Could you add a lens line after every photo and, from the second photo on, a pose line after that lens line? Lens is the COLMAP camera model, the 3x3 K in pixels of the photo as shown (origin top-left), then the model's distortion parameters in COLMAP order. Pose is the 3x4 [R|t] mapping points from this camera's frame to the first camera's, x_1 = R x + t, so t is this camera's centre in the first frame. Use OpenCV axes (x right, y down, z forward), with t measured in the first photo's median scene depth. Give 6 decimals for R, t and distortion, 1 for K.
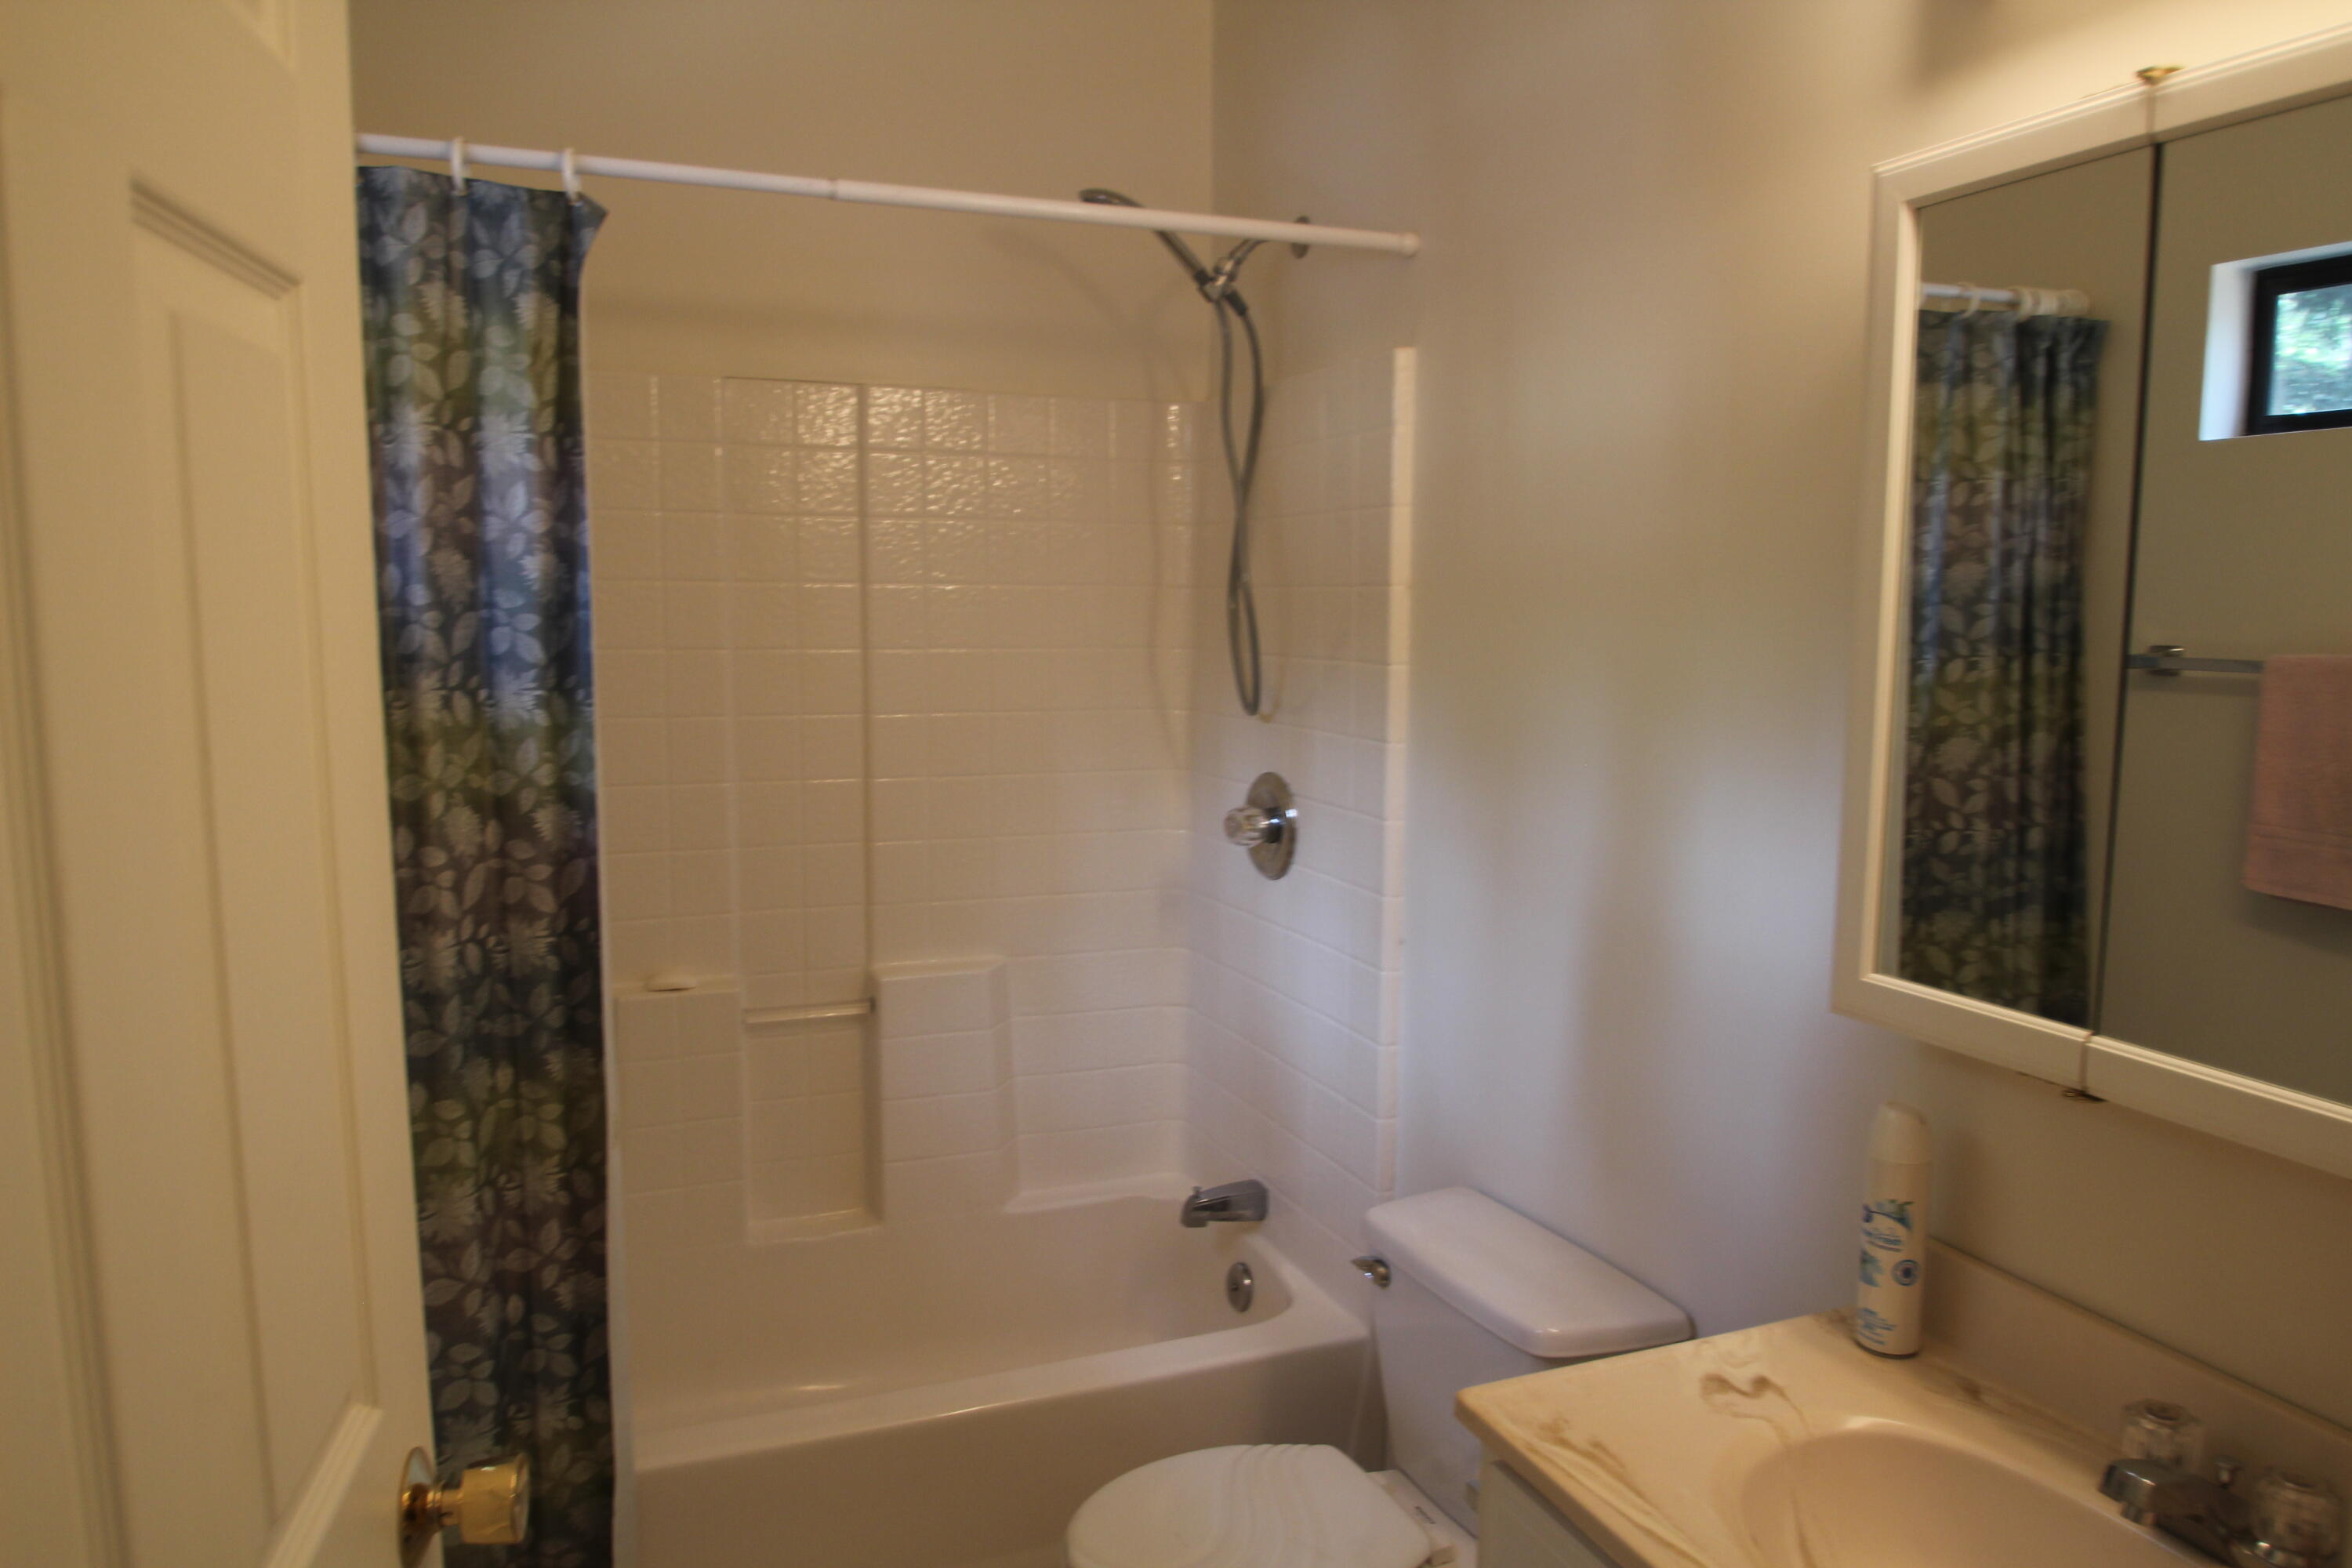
lens RADIAL K [[1591.8, 0, 1176.0], [0, 1591.8, 784.0], [0, 0, 1]] dist [-0.007898, -0.001030]
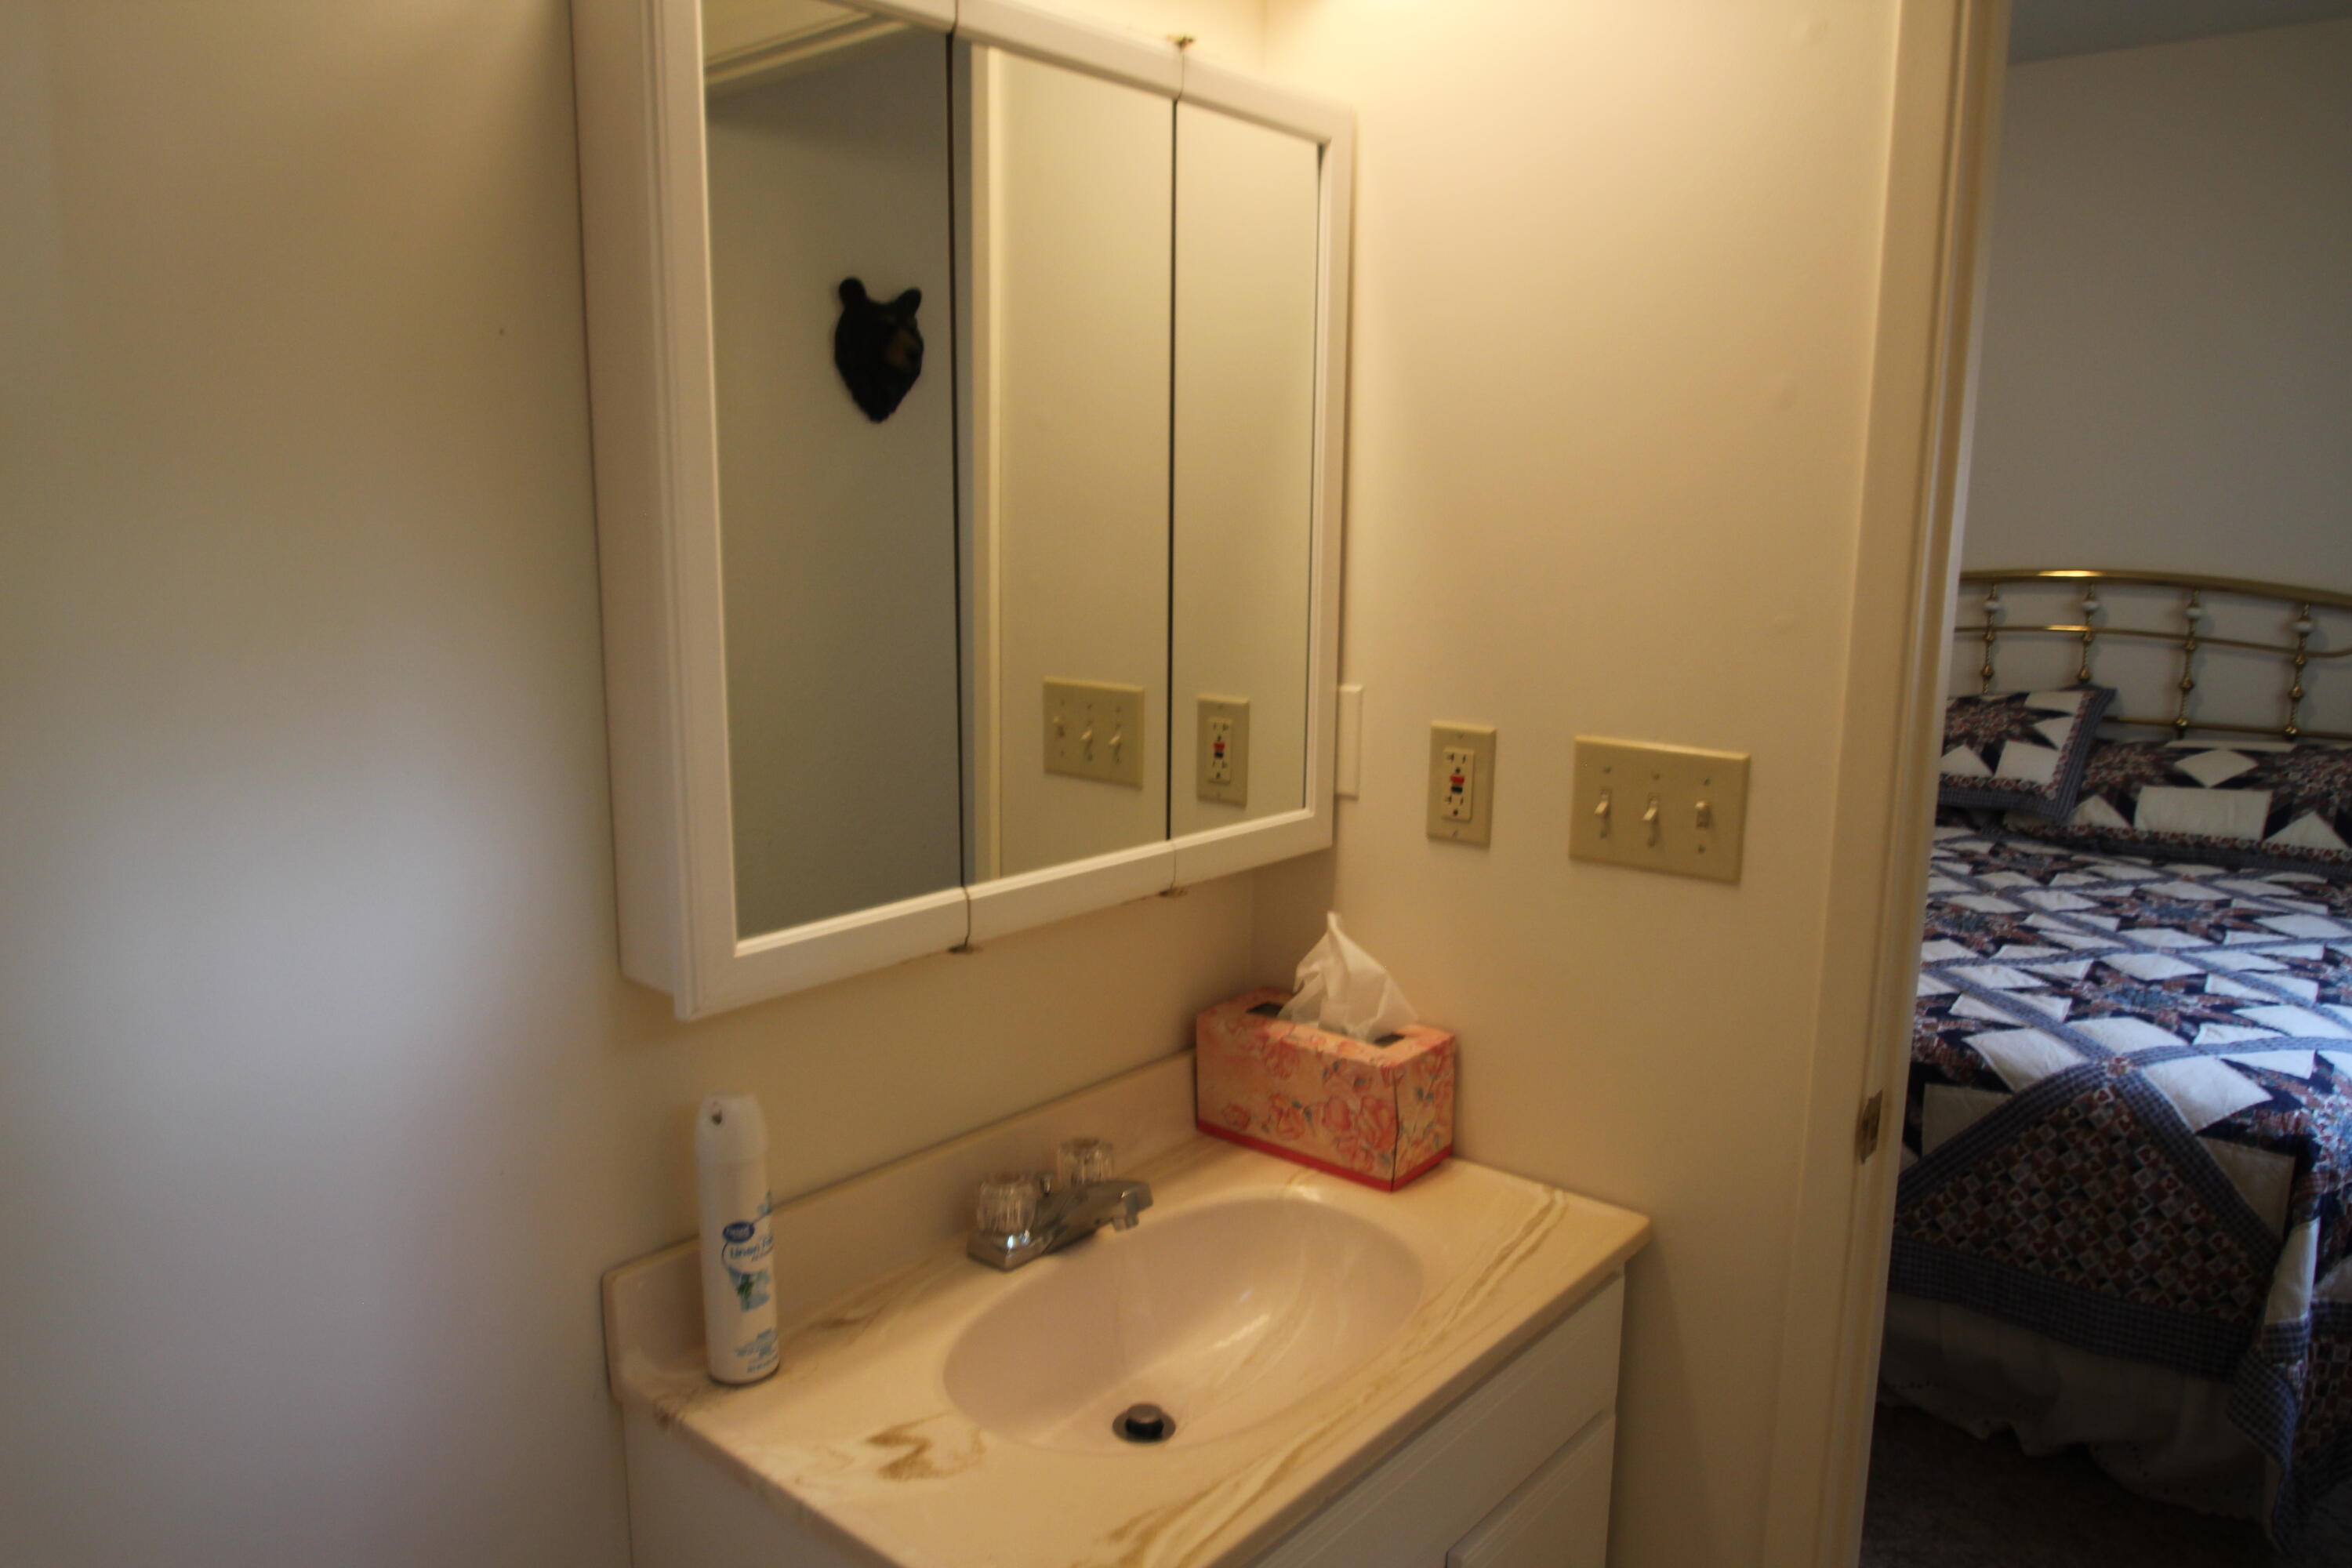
lens RADIAL K [[1591.8, 0, 1176.0], [0, 1591.8, 784.0], [0, 0, 1]] dist [-0.007898, -0.001030]
pose [[-0.483873, -0.147873, 0.862555, -0.387622], [0.076992, 0.974606, 0.210273, -0.119992], [-0.871745, 0.168155, -0.460201, 1.293199]]
